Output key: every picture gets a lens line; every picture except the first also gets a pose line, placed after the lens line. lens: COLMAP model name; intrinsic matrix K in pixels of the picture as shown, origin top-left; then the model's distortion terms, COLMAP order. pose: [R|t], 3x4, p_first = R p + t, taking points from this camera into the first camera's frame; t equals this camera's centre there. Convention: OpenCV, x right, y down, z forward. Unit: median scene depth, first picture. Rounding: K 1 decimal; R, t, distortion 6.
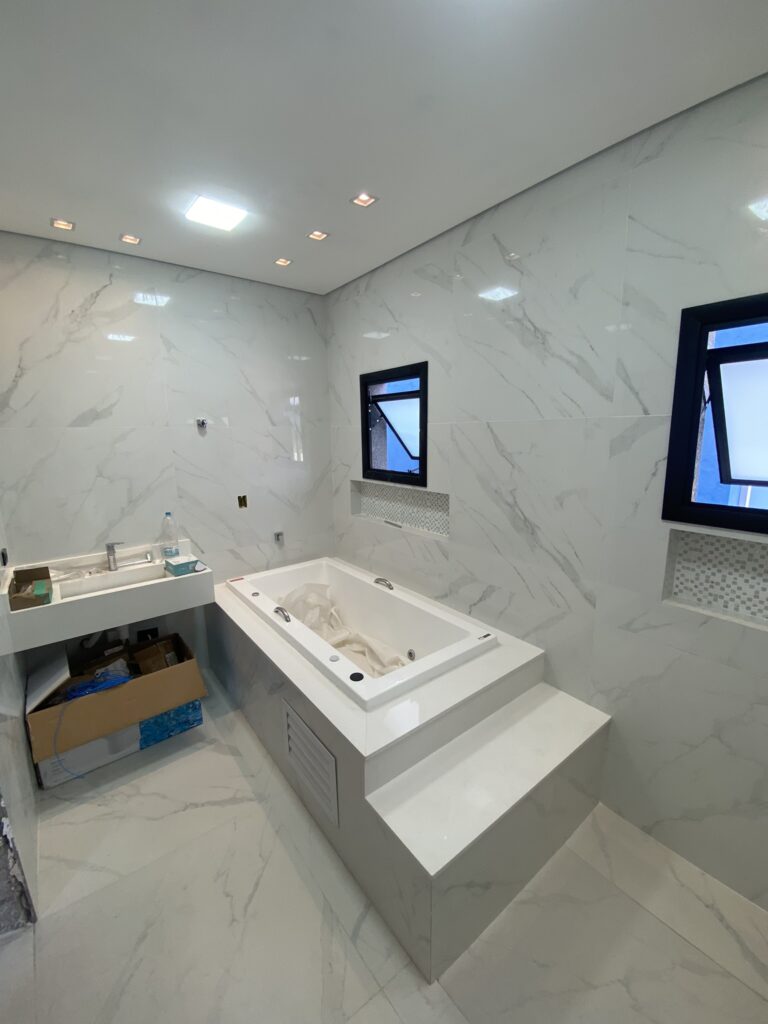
lens RADIAL K [[419.2, 0, 382.2], [0, 419.2, 507.4], [0, 0, 1]] dist [-0.004400, -0.001077]
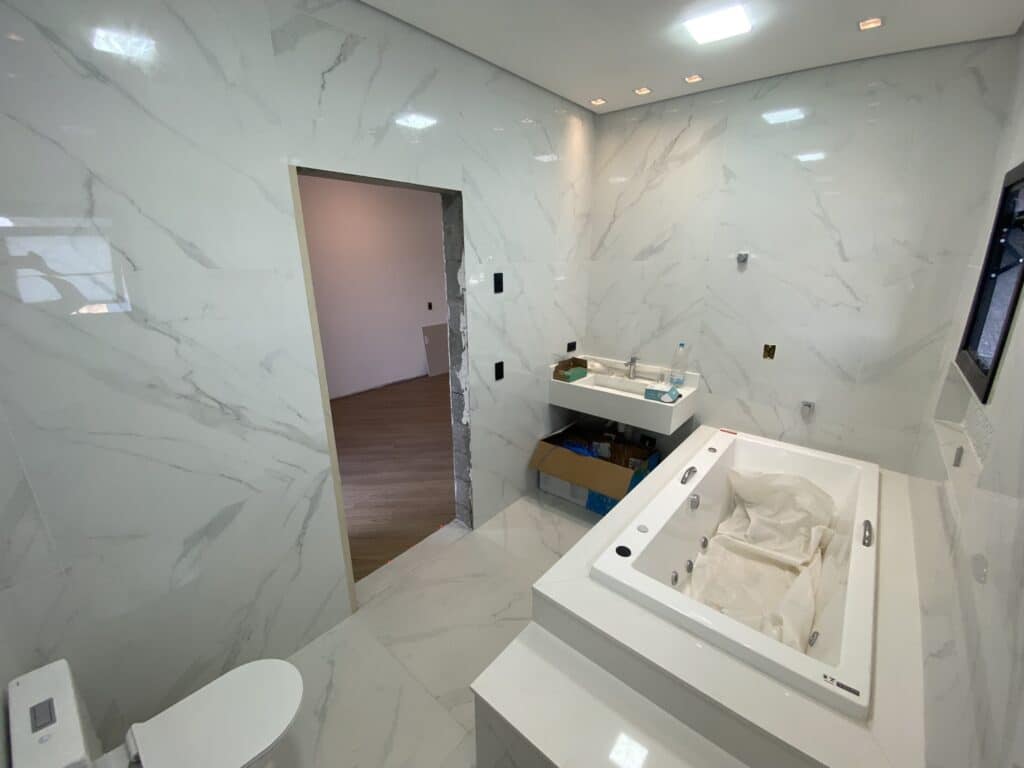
lens RADIAL K [[419.2, 0, 510.1], [0, 419.2, 384.6], [0, 0, 1]] dist [-0.004400, -0.001077]
pose [[0.192804, 0.304970, -0.932641, 0.443447], [-0.178822, 0.945479, 0.272200, -0.104044], [0.964805, 0.114296, 0.236828, 0.342992]]
